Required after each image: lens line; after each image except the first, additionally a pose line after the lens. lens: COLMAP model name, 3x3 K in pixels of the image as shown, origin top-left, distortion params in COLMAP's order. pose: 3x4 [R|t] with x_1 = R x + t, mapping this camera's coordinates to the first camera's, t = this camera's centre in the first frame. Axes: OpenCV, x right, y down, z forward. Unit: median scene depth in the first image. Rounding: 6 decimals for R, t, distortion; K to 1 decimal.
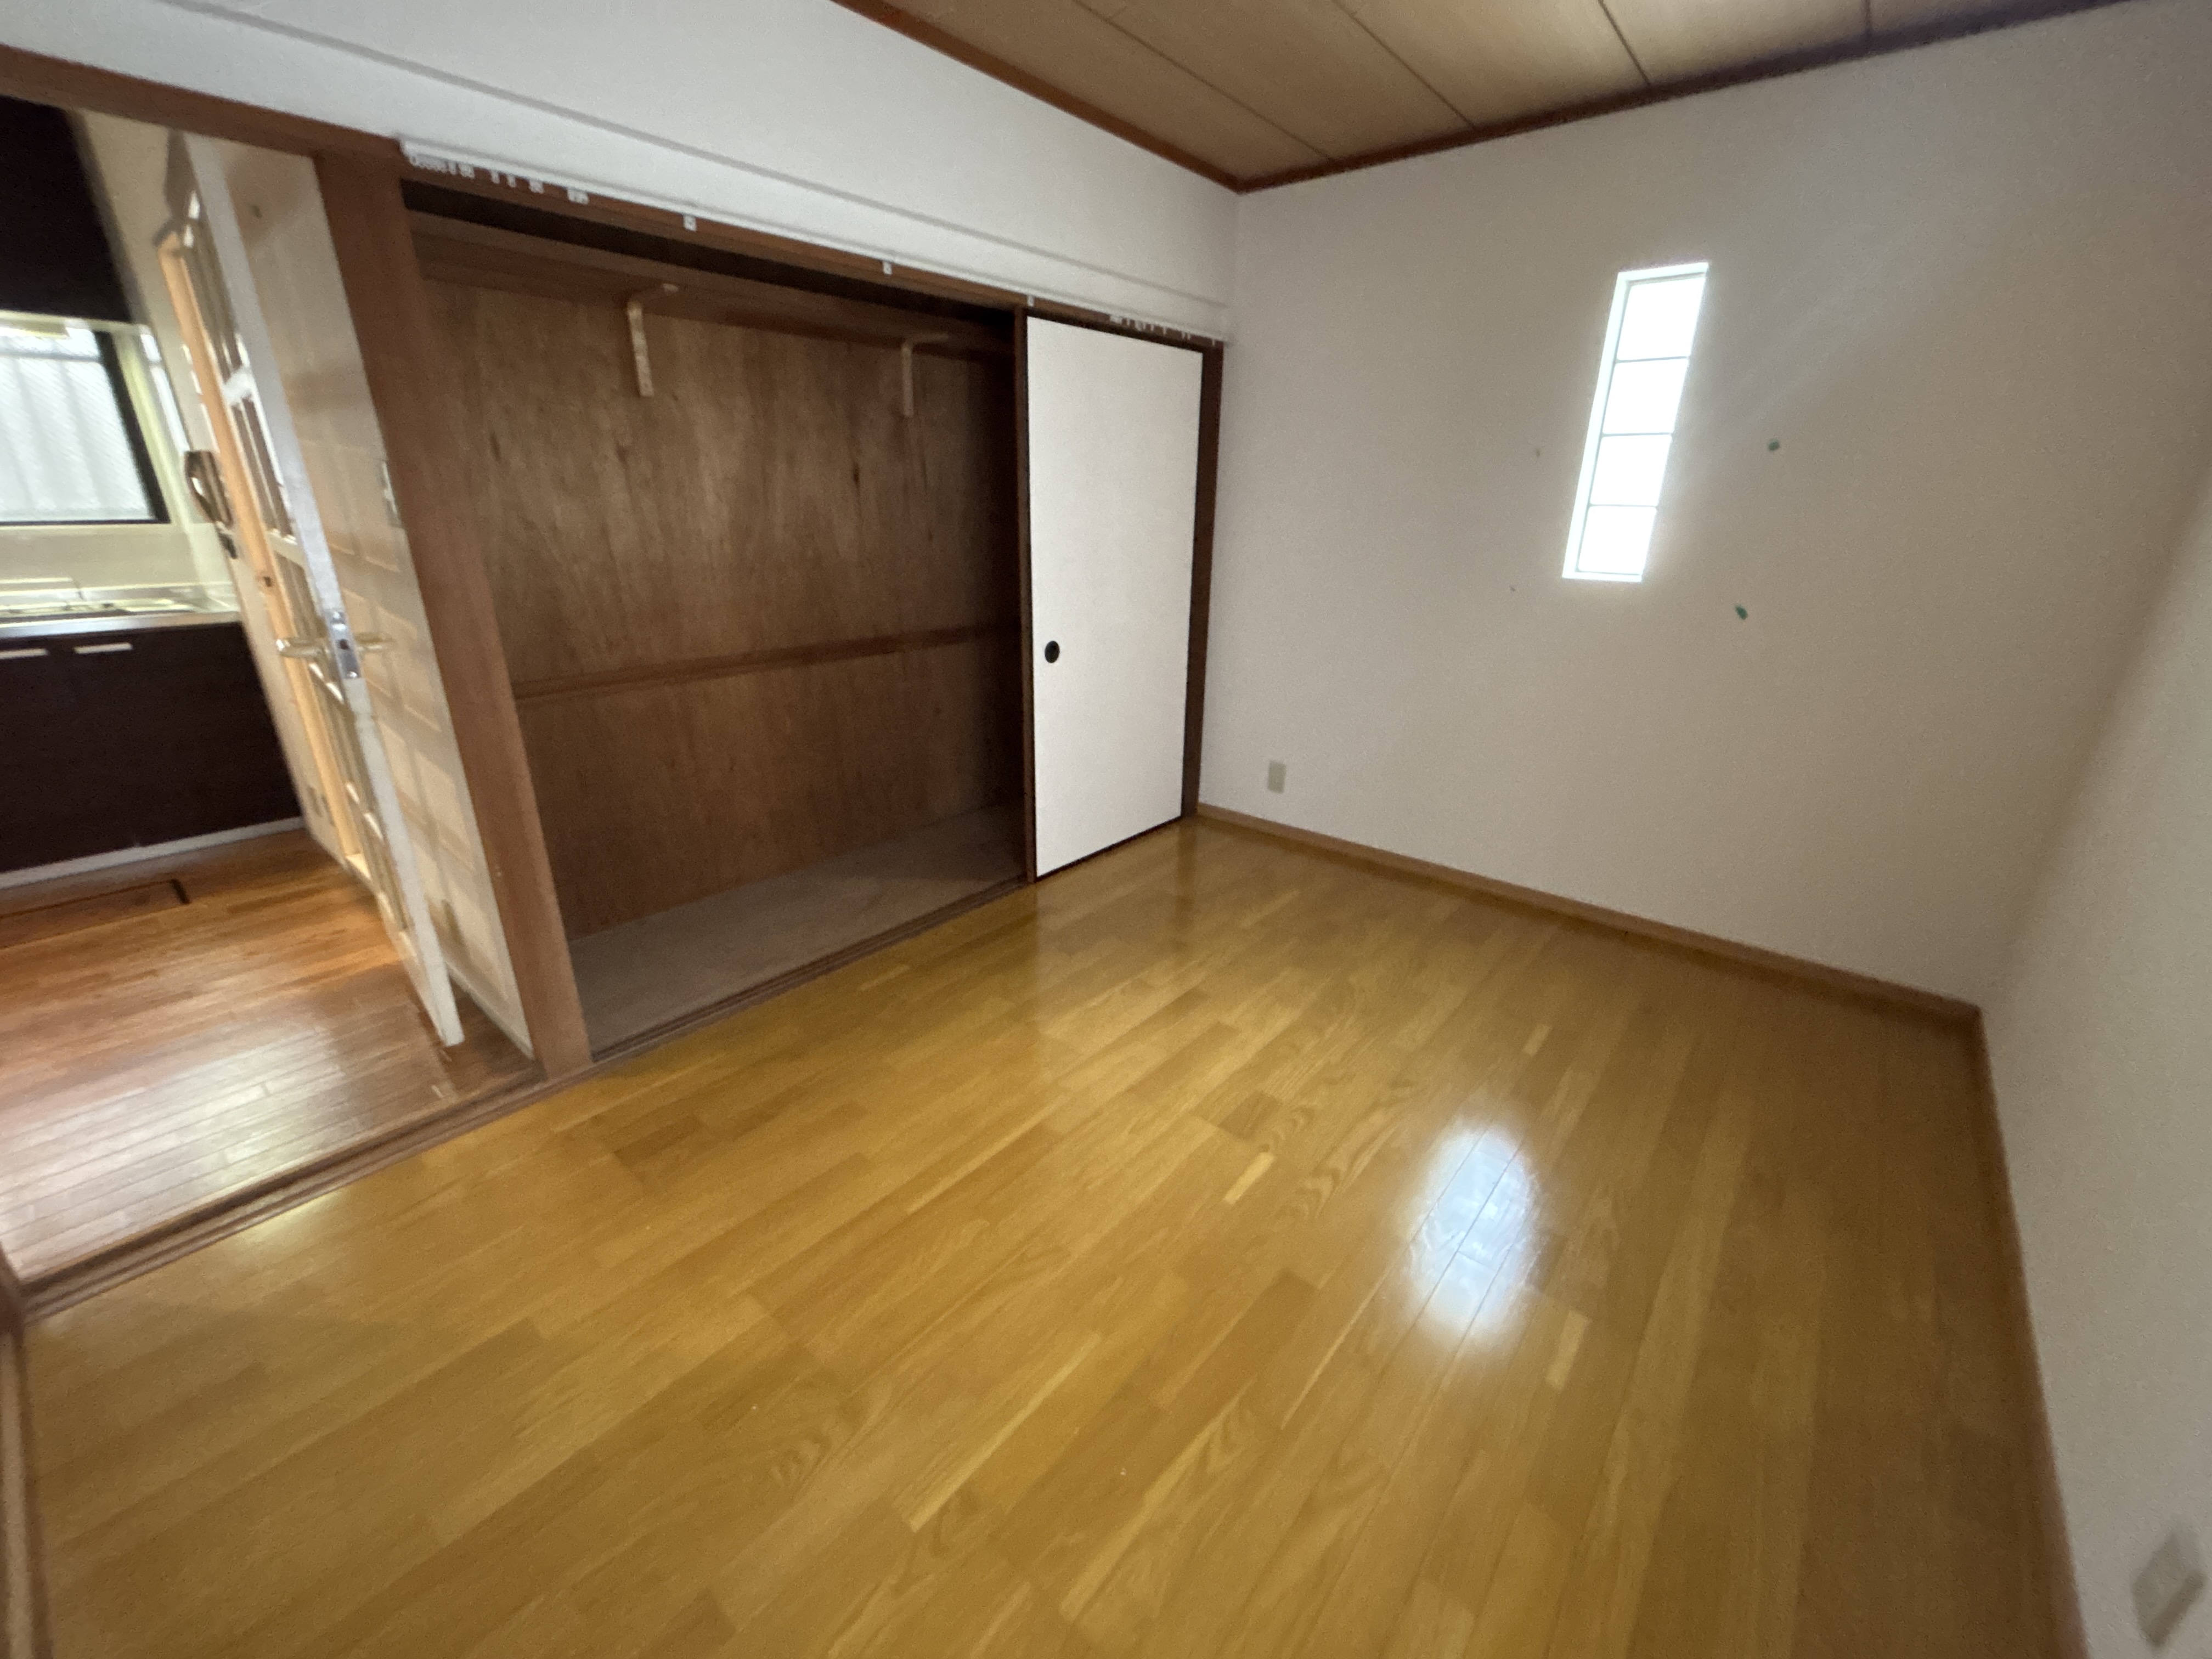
lens RADIAL K [[884.5, 0, 1100.6], [0, 884.5, 827.0], [0, 0, 1]] dist [0.001757, -0.002643]
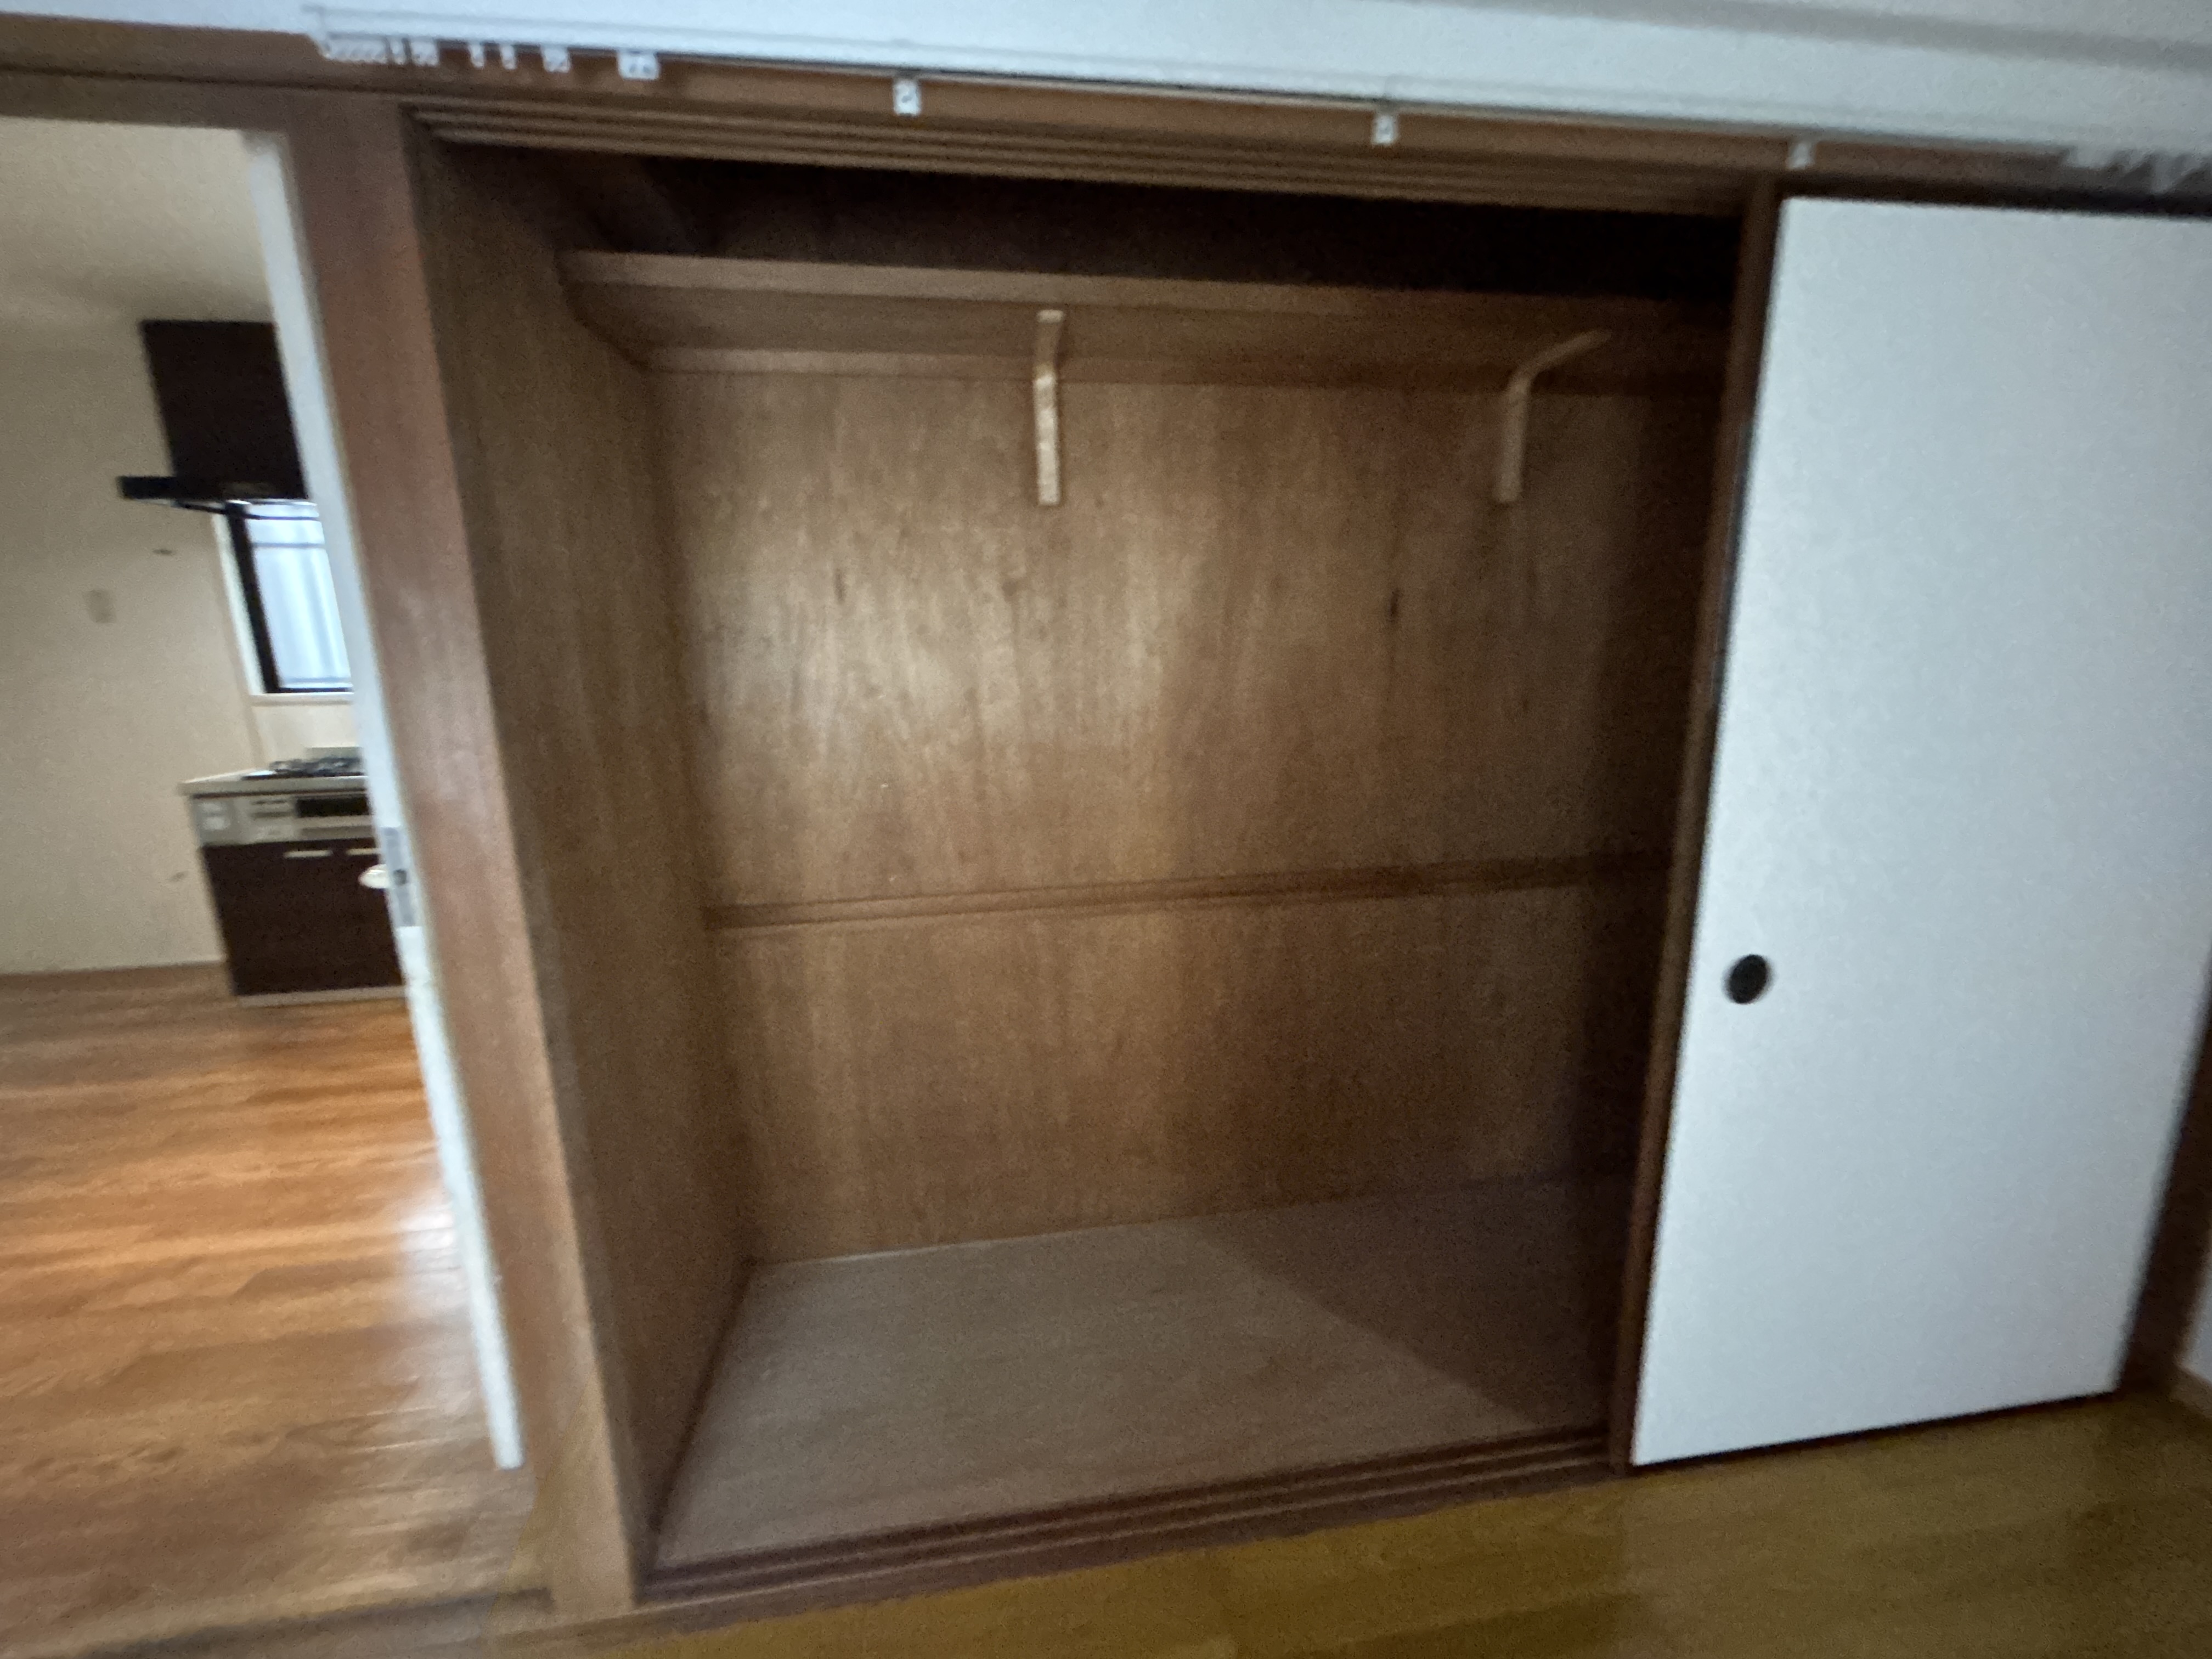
lens RADIAL K [[884.5, 0, 1114.8], [0, 884.5, 828.7], [0, 0, 1]] dist [0.001757, -0.002643]
pose [[0.756254, 0.114781, -0.644131, -0.022535], [-0.206925, 0.975918, -0.069040, -0.205659], [0.620695, 0.185499, 0.761793, 0.549012]]
